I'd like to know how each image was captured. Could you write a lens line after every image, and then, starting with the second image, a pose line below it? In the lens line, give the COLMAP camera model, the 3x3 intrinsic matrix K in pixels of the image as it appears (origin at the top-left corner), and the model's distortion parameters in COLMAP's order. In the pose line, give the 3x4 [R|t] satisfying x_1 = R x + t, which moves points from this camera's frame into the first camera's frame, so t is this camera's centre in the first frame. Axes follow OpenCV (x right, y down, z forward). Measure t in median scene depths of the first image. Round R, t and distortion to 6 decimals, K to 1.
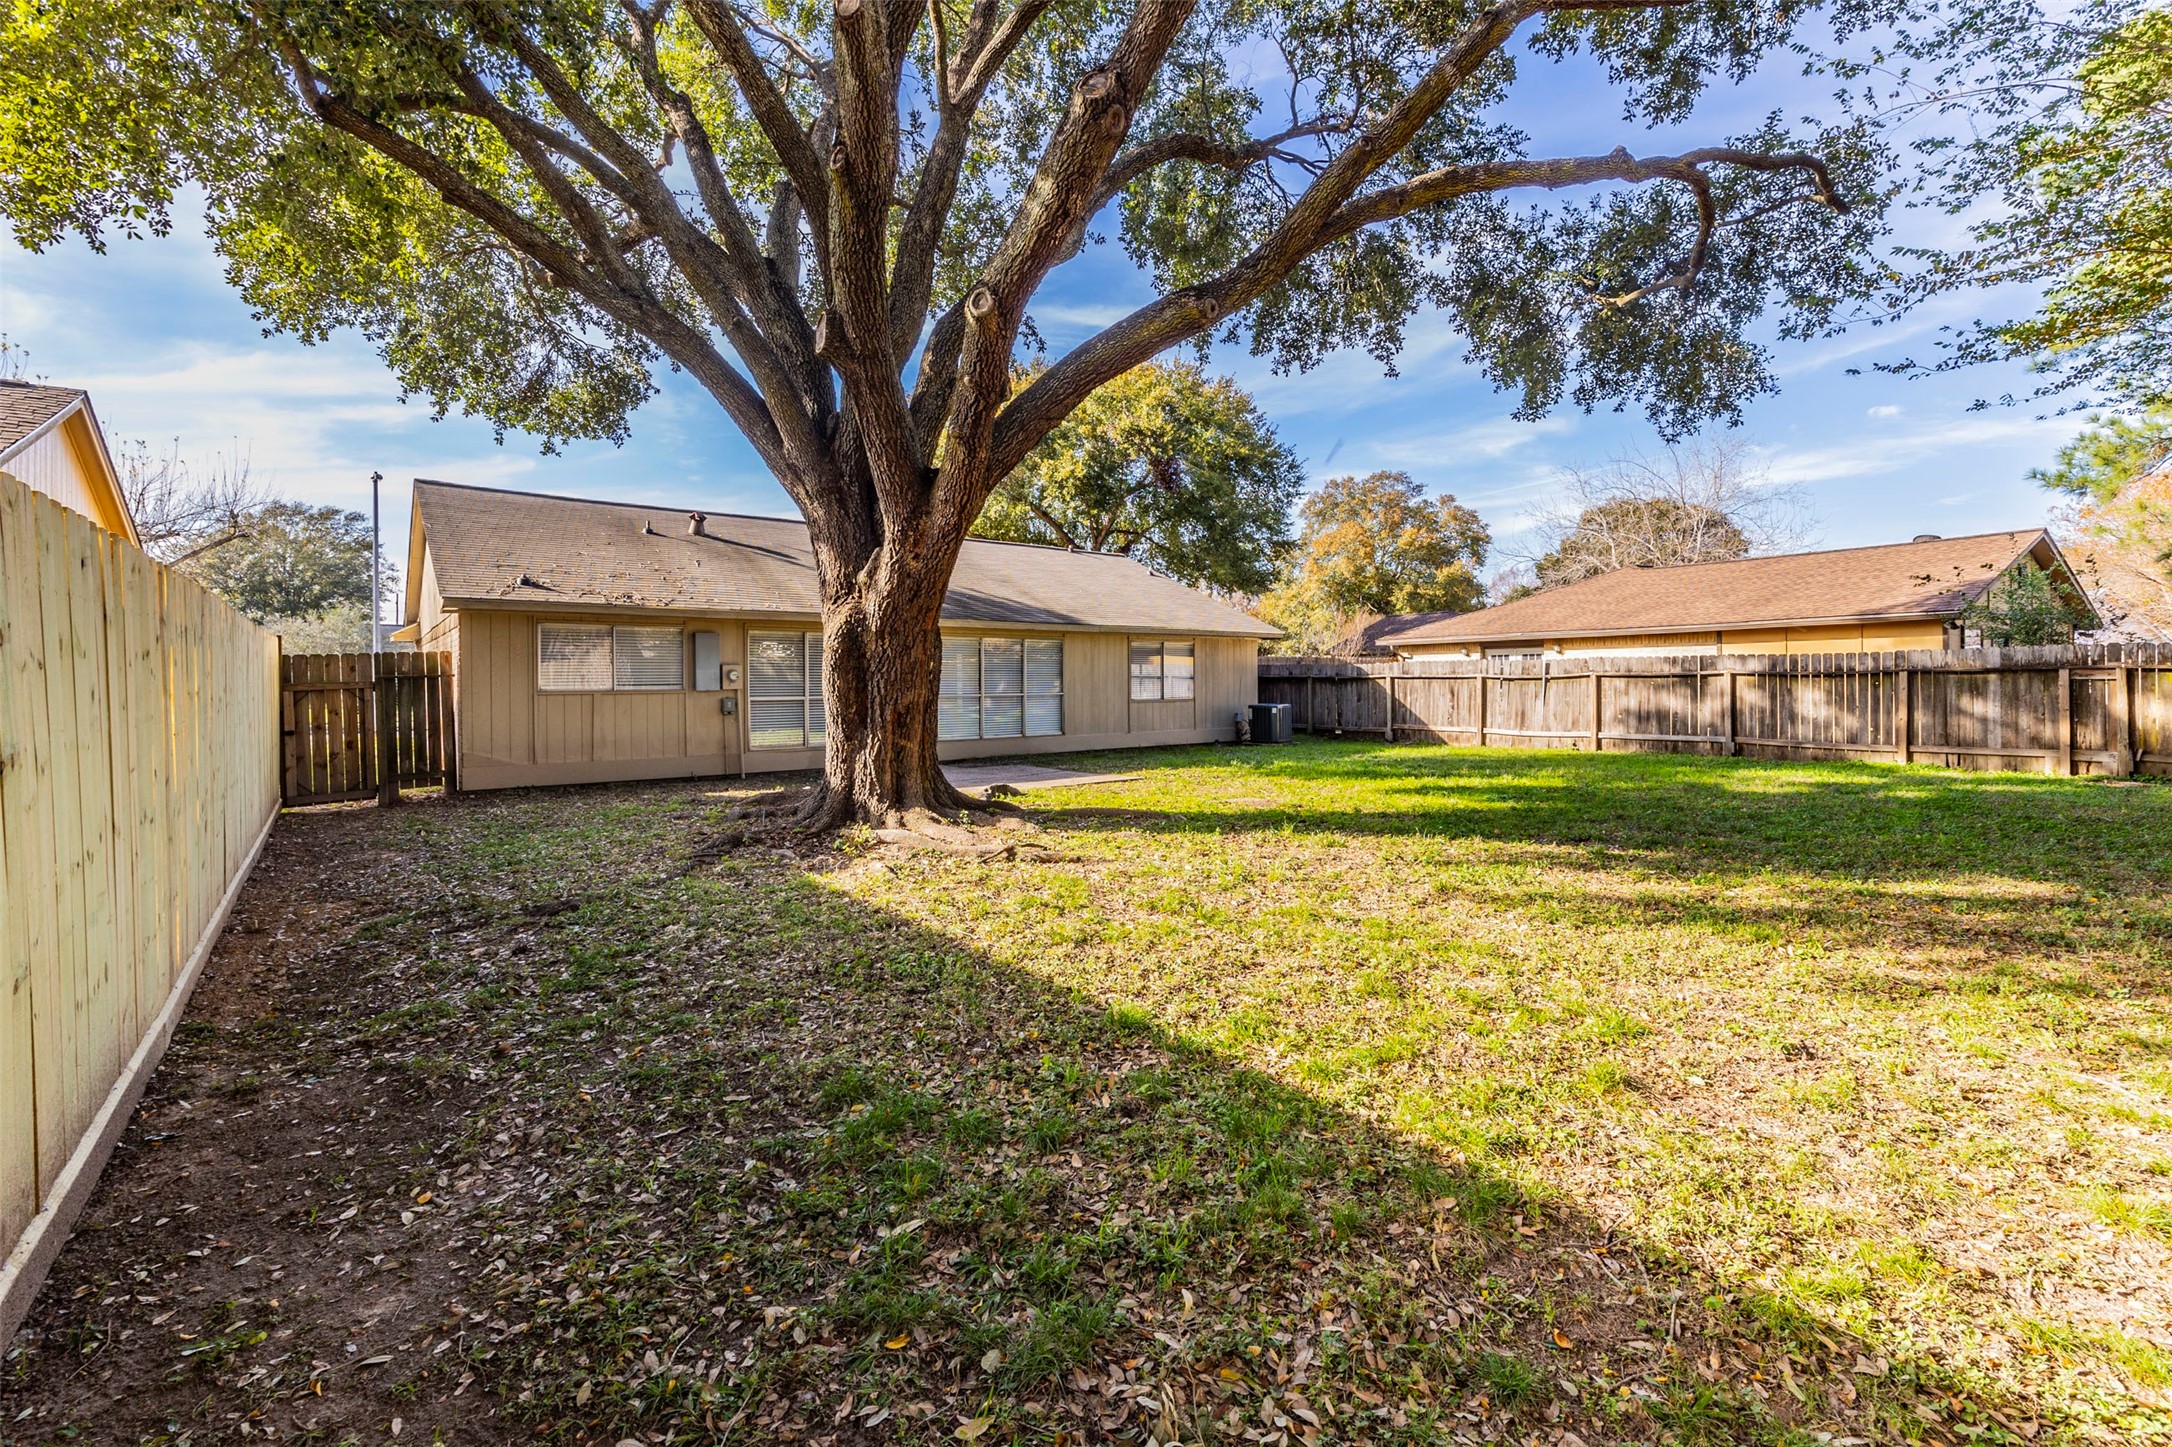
lens RADIAL K [[849.3, 0, 1142.1], [0, 849.3, 694.7], [0, 0, 1]] dist [0.007417, -0.000658]
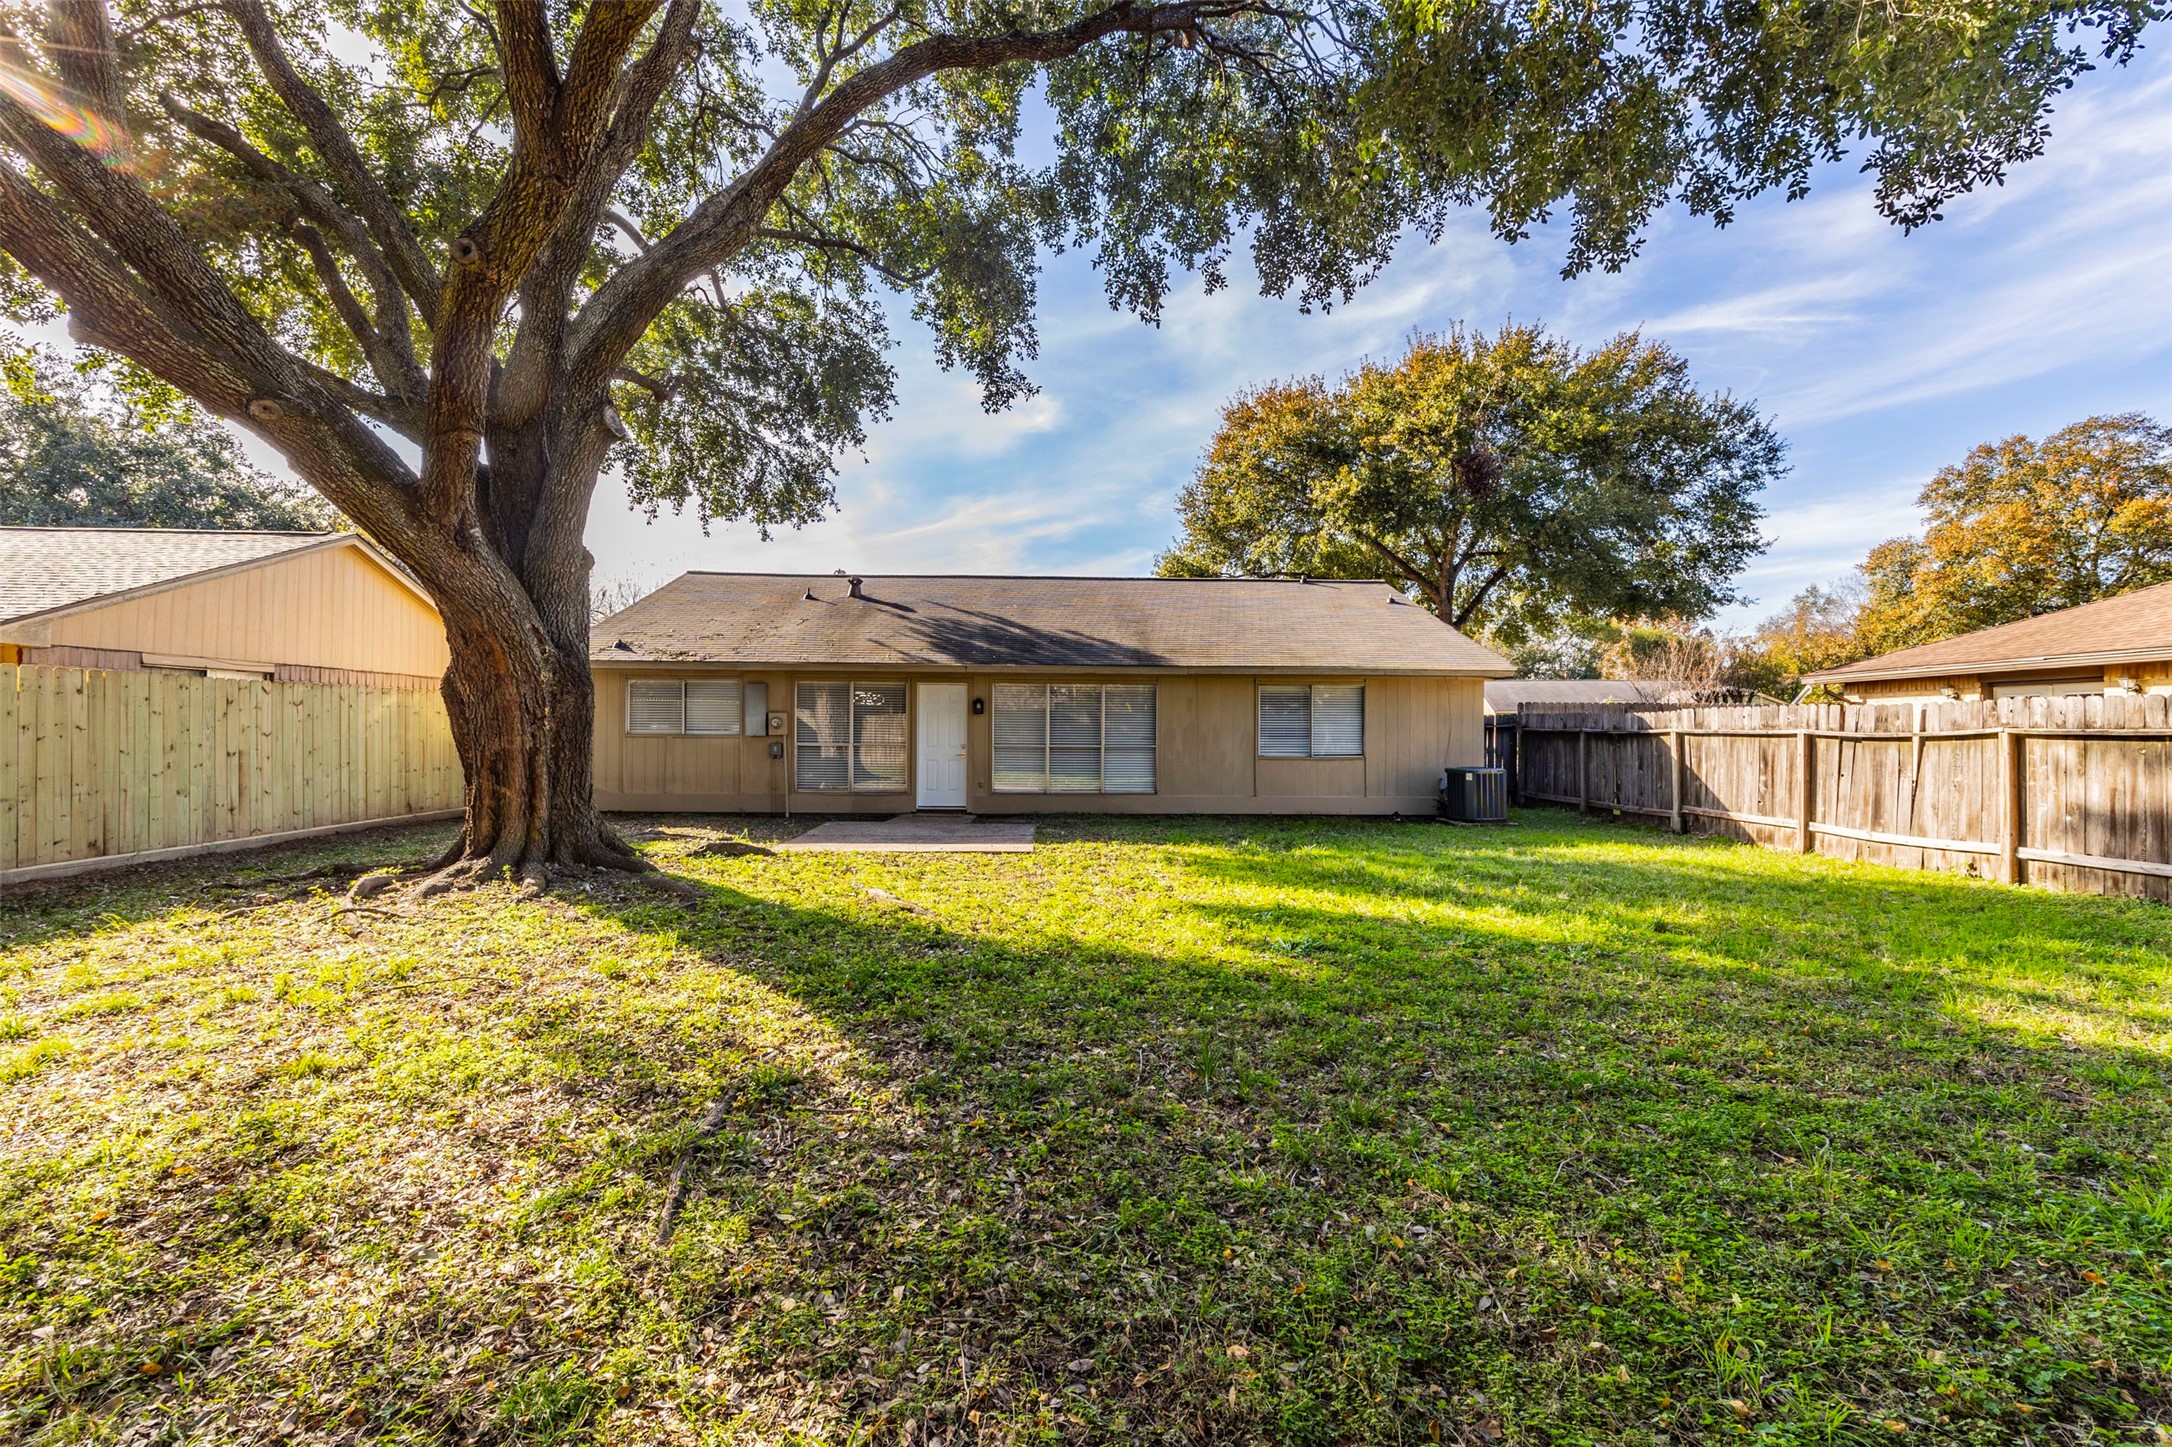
lens RADIAL K [[849.3, 0, 1080.2], [0, 849.3, 729.3], [0, 0, 1]] dist [0.007417, -0.000658]
pose [[0.819859, 0.011014, -0.572460, 0.332811], [-0.020850, 0.999726, -0.010626, -0.007858], [0.572186, 0.020648, 0.819864, 0.240897]]
